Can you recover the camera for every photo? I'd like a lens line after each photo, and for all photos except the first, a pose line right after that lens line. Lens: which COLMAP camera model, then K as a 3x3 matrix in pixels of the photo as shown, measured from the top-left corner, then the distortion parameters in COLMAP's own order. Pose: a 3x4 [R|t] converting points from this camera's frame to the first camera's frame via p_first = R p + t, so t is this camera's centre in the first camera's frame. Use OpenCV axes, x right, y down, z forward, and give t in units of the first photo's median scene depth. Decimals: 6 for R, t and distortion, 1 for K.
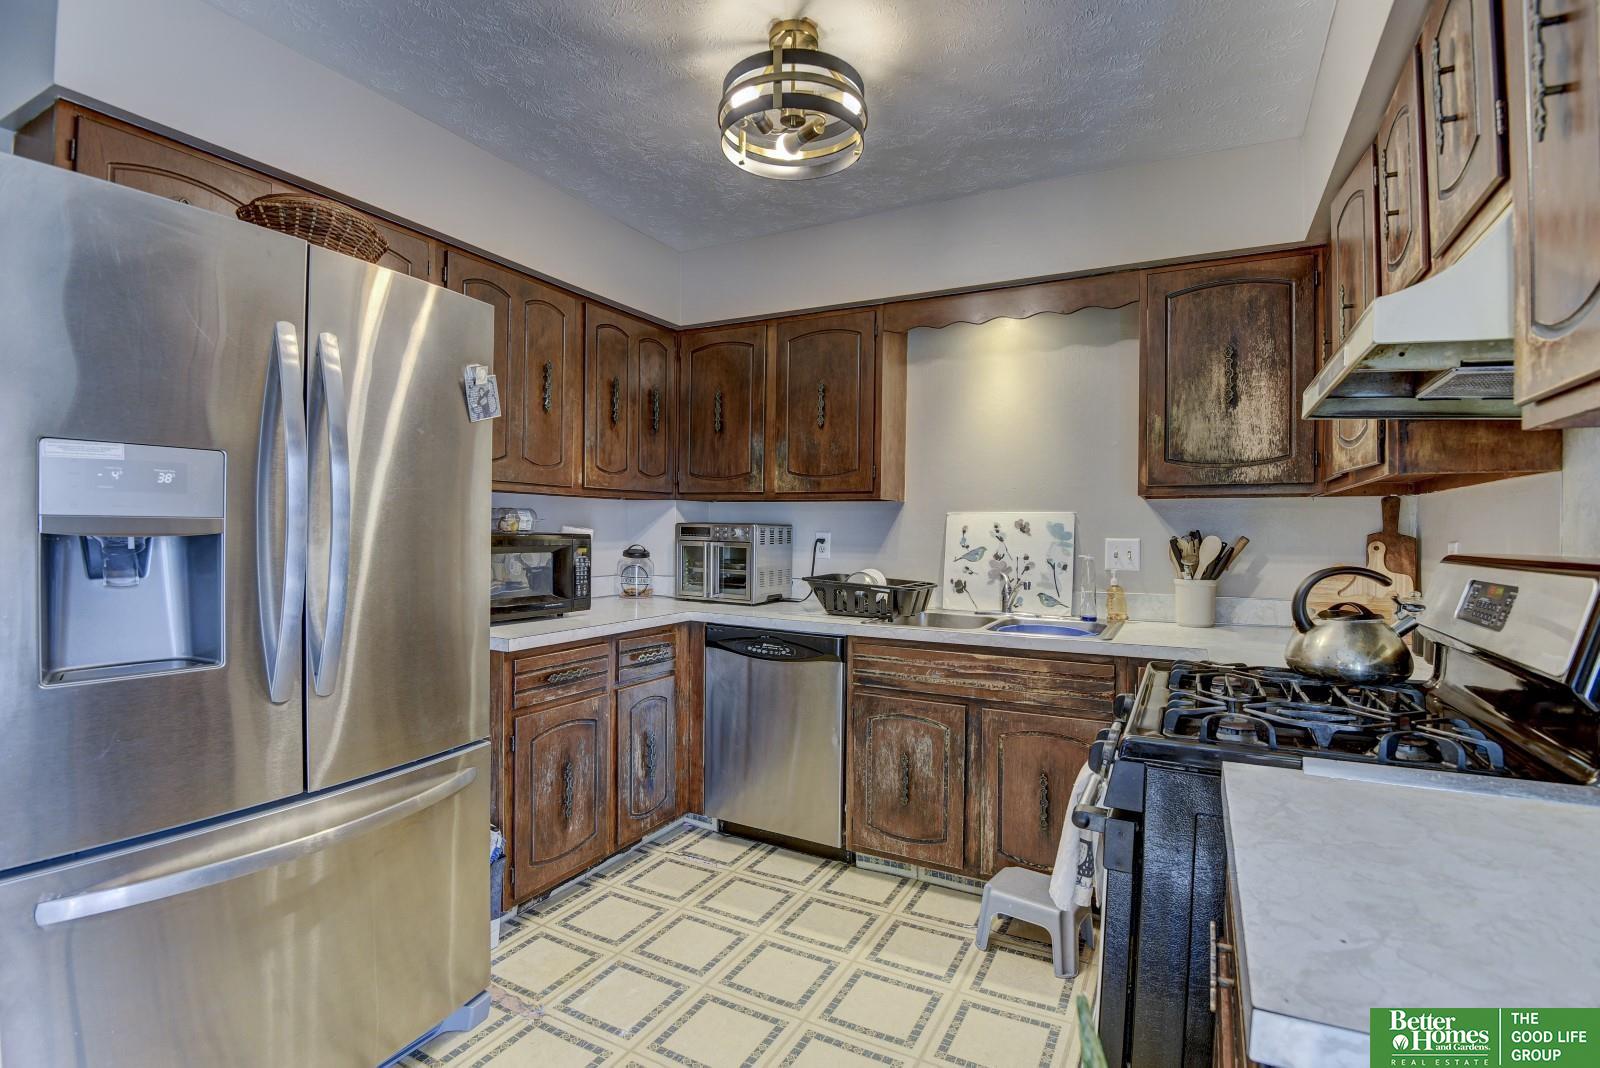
lens RADIAL K [[742.1, 0, 798.1], [0, 742.1, 546.7], [0, 0, 1]] dist [-0.015896, -0.027916]
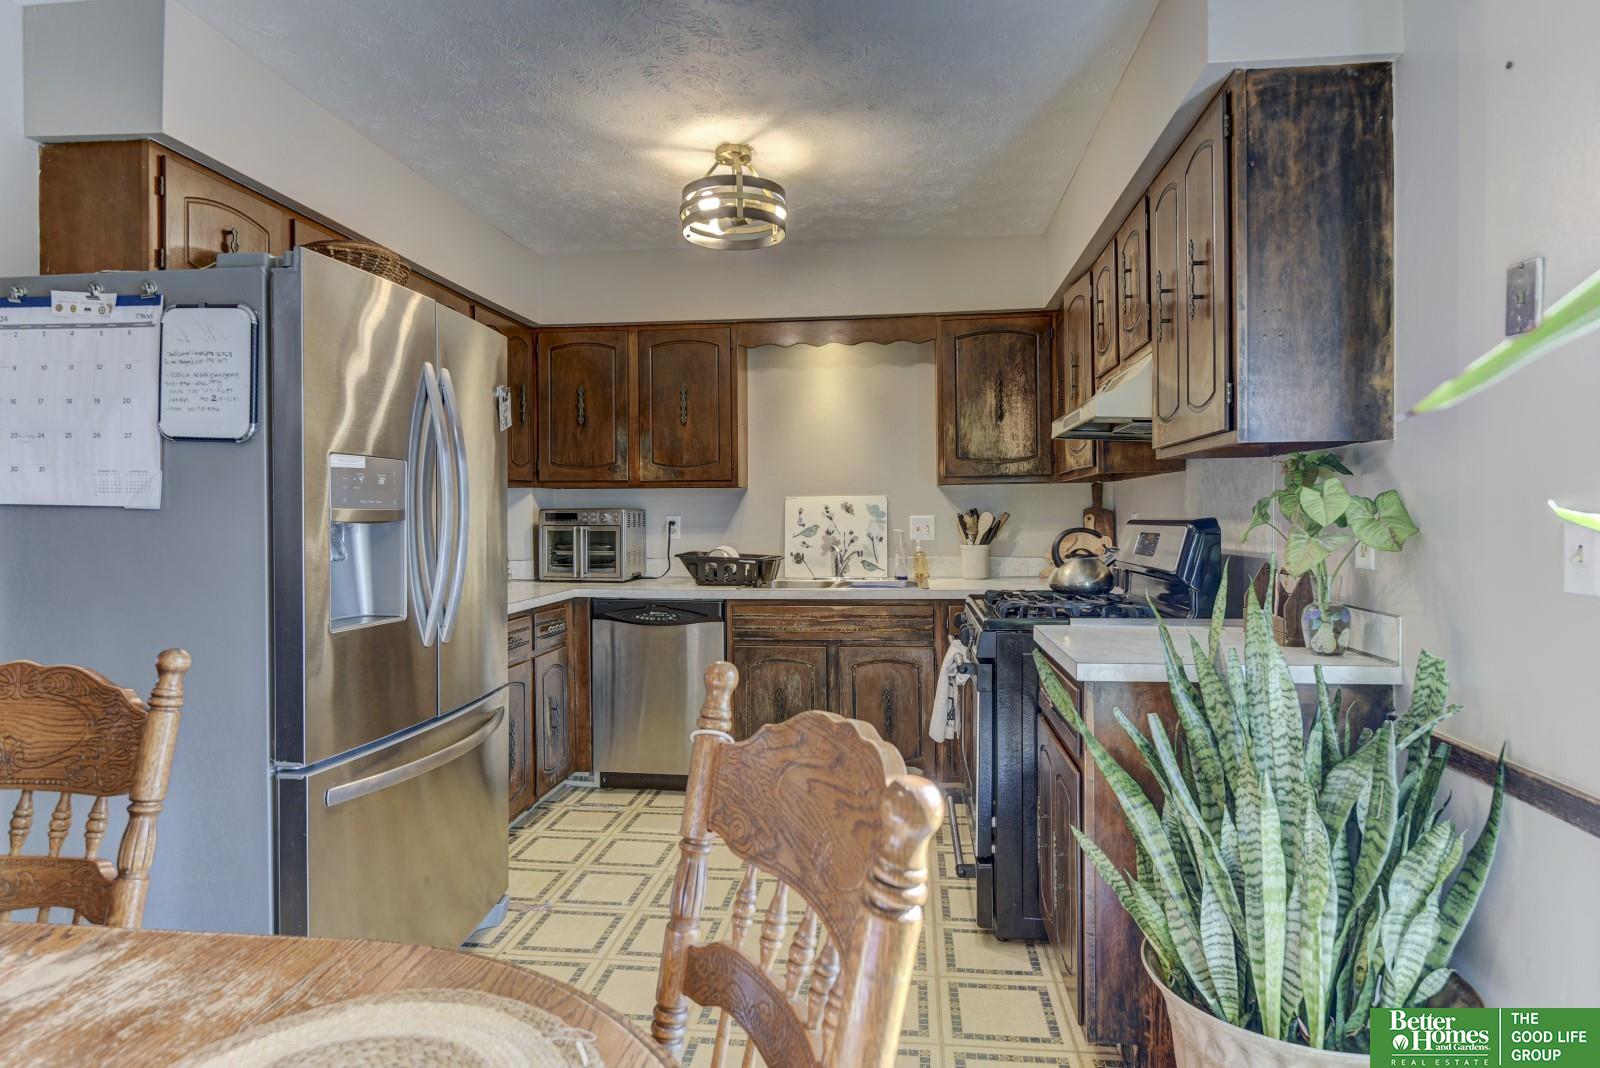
lens RADIAL K [[877.7, 0, 800.0], [0, 877.7, 534.0], [0, 0, 1]] dist [-0.001222, -0.000097]
pose [[0.933149, -0.025677, 0.358572, -0.338483], [0.025686, 0.999659, 0.004740, 0.008724], [-0.358571, 0.004787, 0.933490, -0.390546]]
